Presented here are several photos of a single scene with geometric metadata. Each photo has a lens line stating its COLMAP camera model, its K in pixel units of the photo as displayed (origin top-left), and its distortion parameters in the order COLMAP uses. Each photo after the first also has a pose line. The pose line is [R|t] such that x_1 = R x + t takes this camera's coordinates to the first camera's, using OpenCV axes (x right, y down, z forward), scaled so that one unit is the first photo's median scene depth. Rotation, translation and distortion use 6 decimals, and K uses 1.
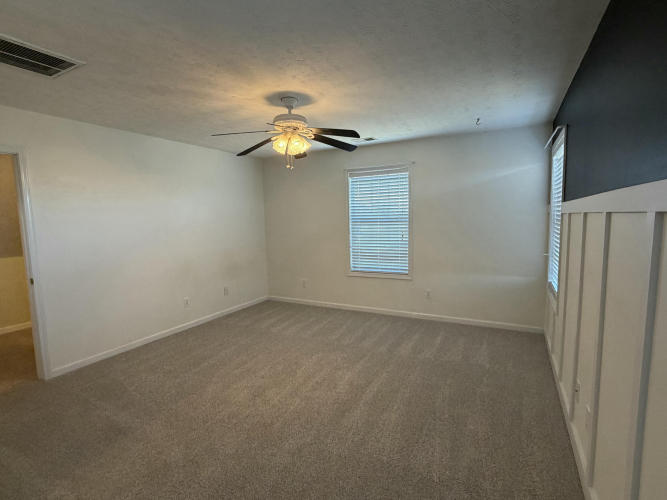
lens RADIAL K [[334.0, 0, 334.5], [0, 334.0, 250.8], [0, 0, 1]] dist [0.001597, 0.000088]
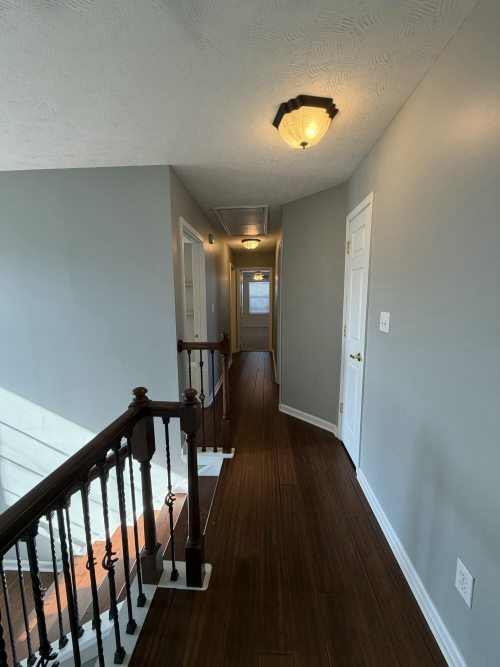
lens RADIAL K [[265.4, 0, 250.1], [0, 265.4, 332.0], [0, 0, 1]] dist [0.000064, -0.000212]
pose [[0.911105, -0.046658, 0.409525, -0.971276], [0.033092, 0.998645, 0.040155, 0.133146], [-0.410844, -0.023034, 0.911415, -1.225290]]
